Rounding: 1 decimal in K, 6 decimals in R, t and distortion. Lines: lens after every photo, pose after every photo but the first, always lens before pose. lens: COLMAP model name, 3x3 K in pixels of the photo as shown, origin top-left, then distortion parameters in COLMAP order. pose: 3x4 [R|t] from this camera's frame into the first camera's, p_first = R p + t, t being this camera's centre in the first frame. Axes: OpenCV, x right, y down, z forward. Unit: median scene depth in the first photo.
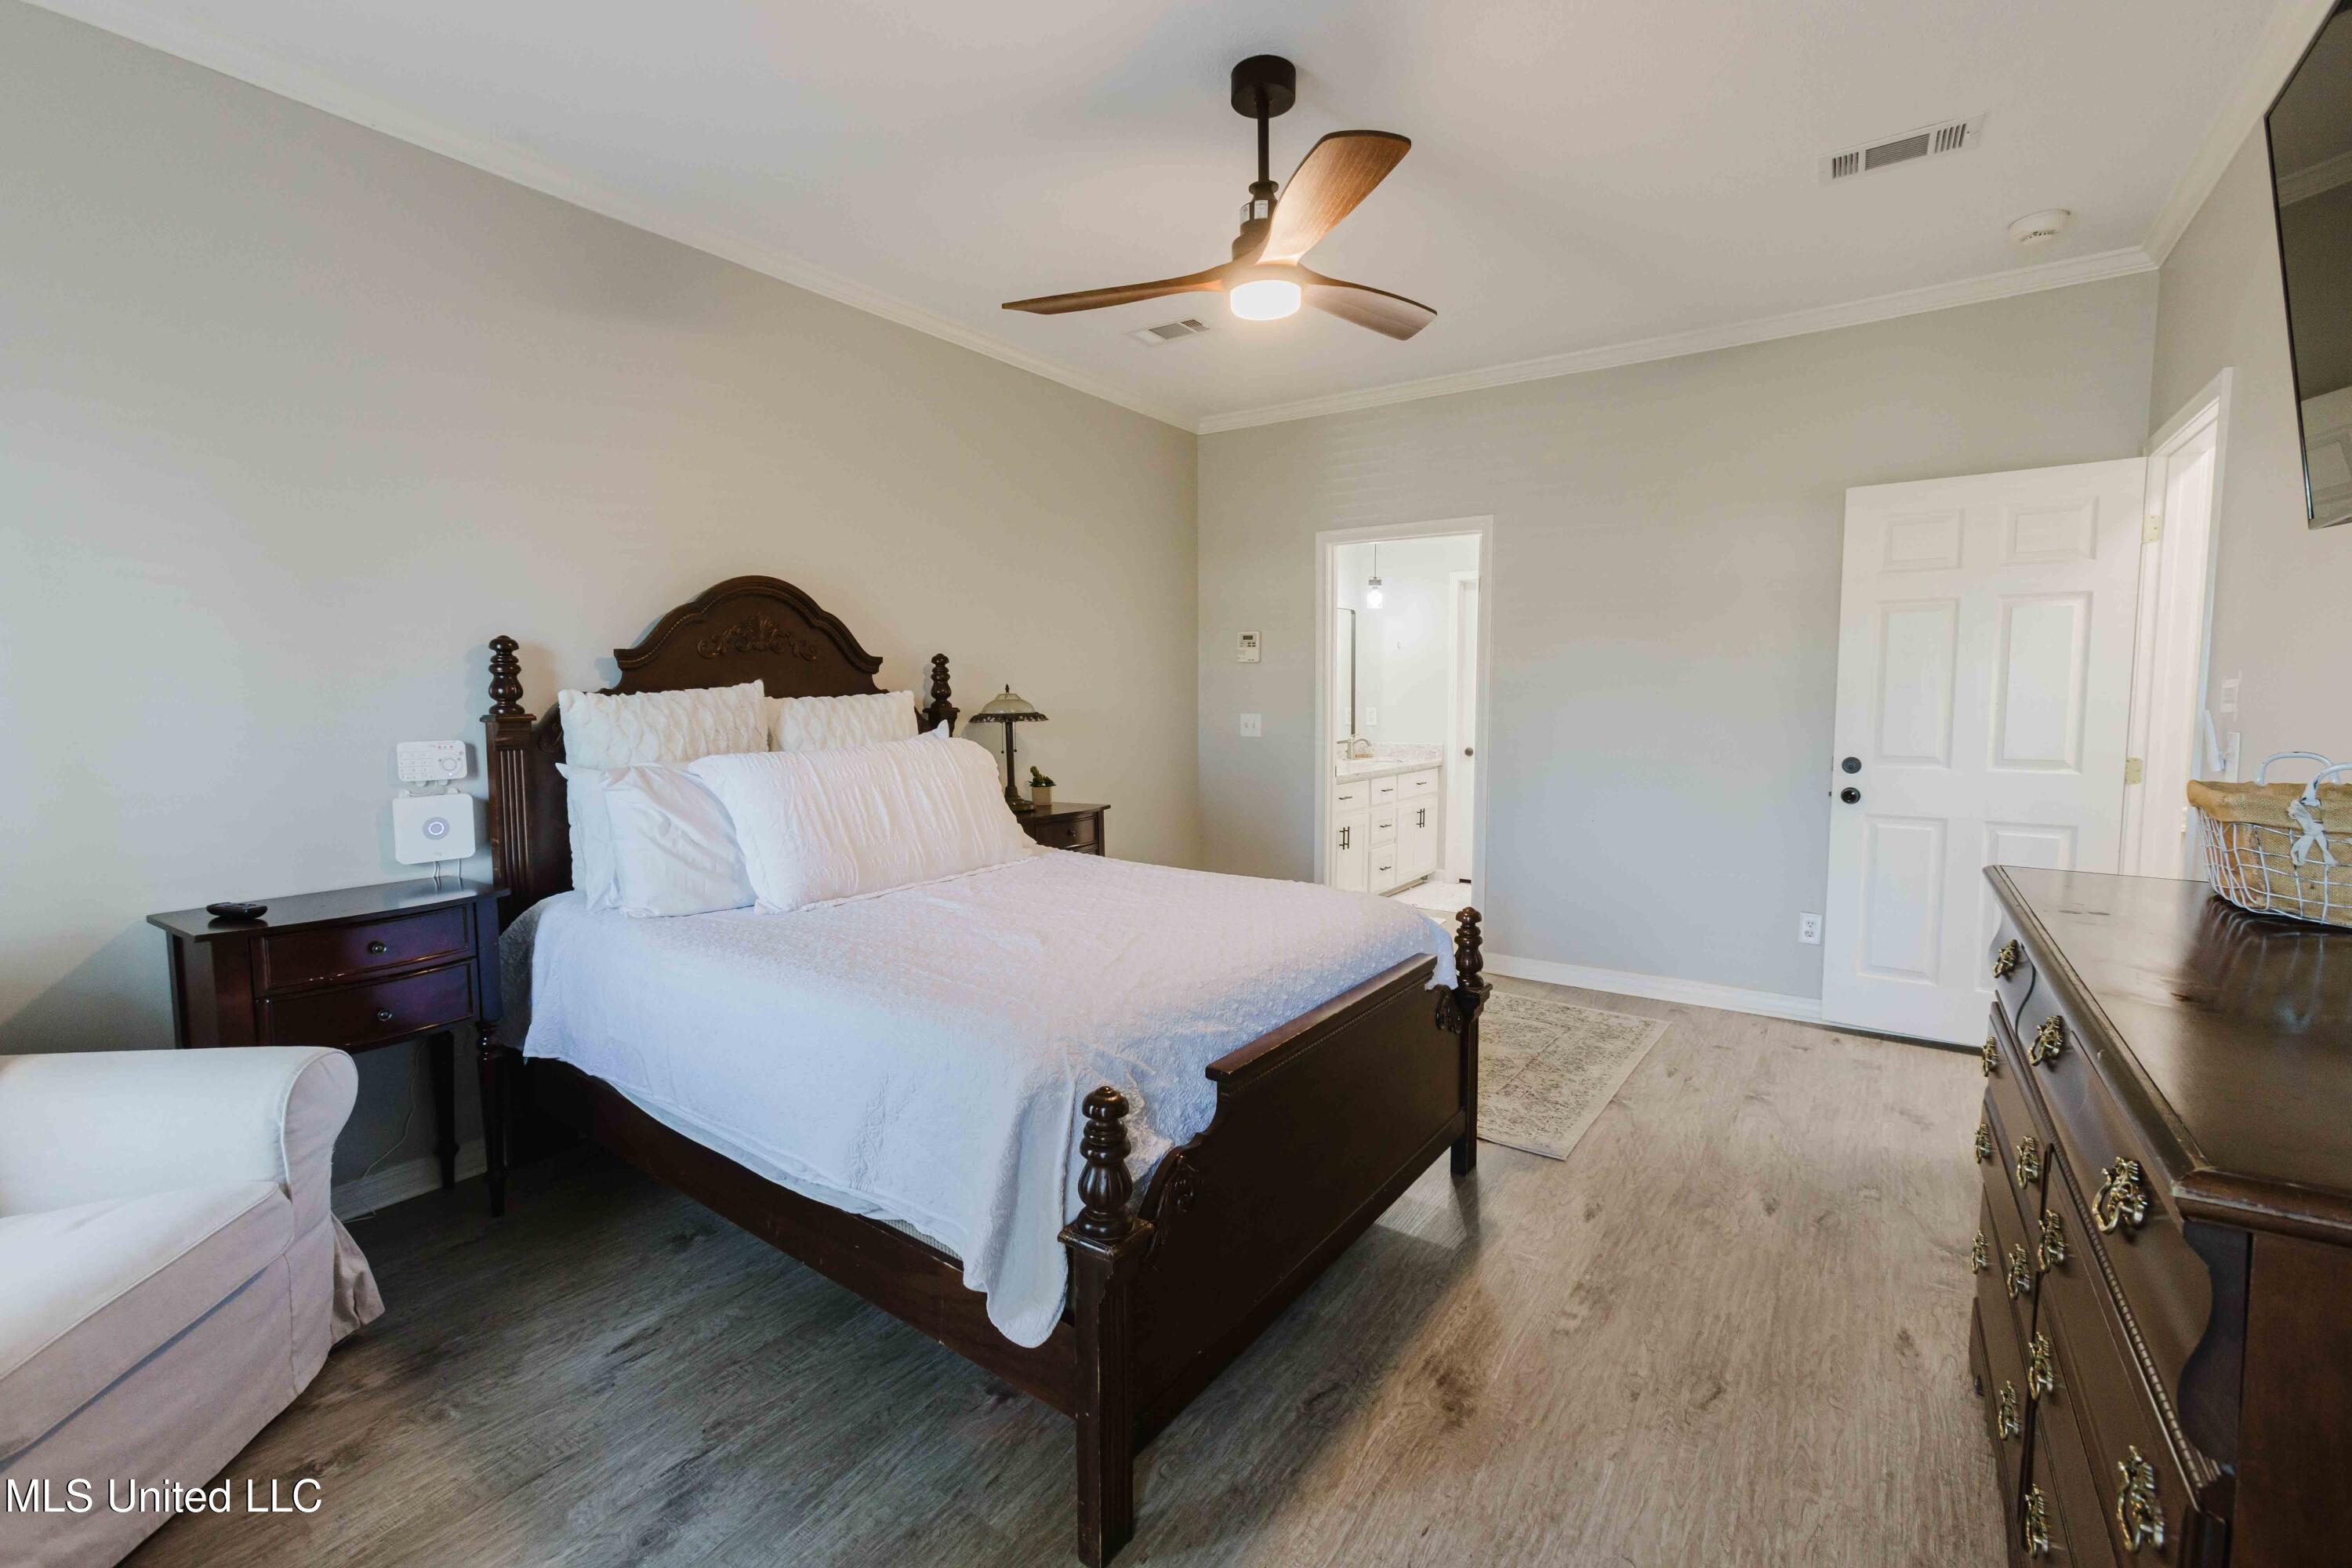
lens RADIAL K [[1032.0, 0, 1175.2], [0, 1032.0, 782.5], [0, 0, 1]] dist [-0.013207, 0.004689]
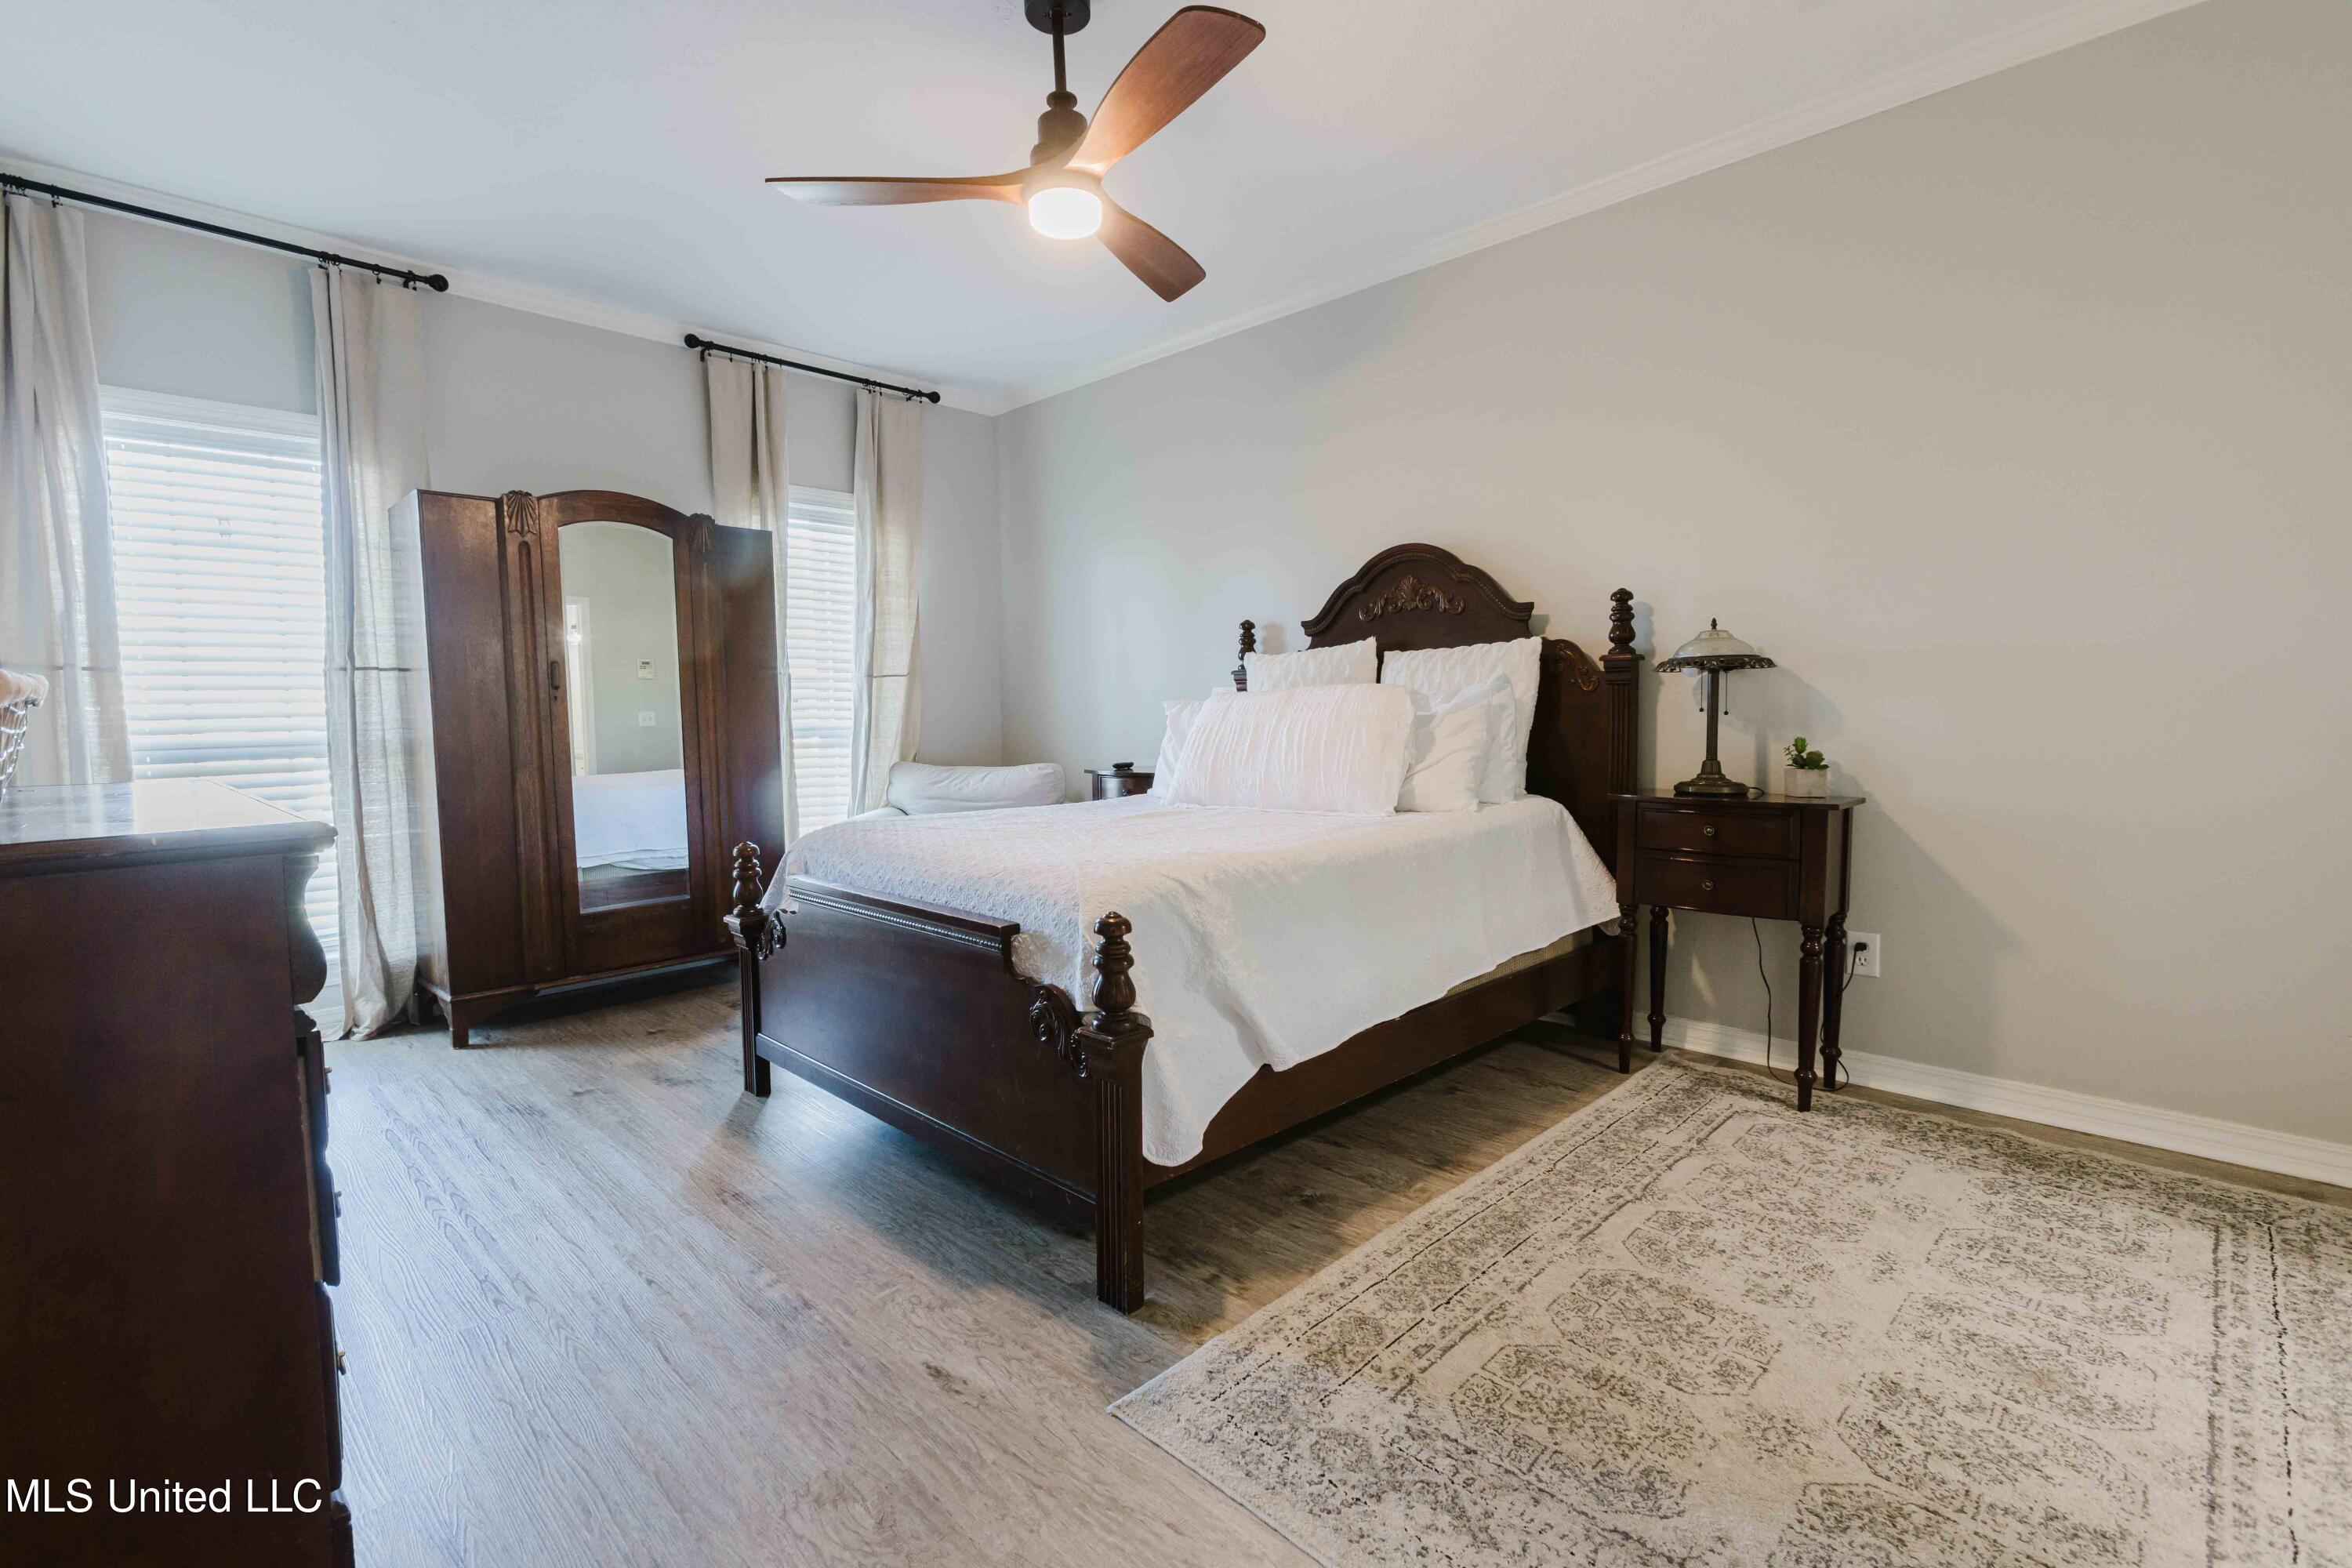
lens RADIAL K [[1032.0, 0, 1178.4], [0, 1032.0, 788.2], [0, 0, 1]] dist [-0.013207, 0.004689]
pose [[-0.156780, 0.085058, -0.983964, 0.746615], [-0.066499, 0.993114, 0.096445, -0.025454], [0.985392, 0.080553, -0.150045, 0.908209]]
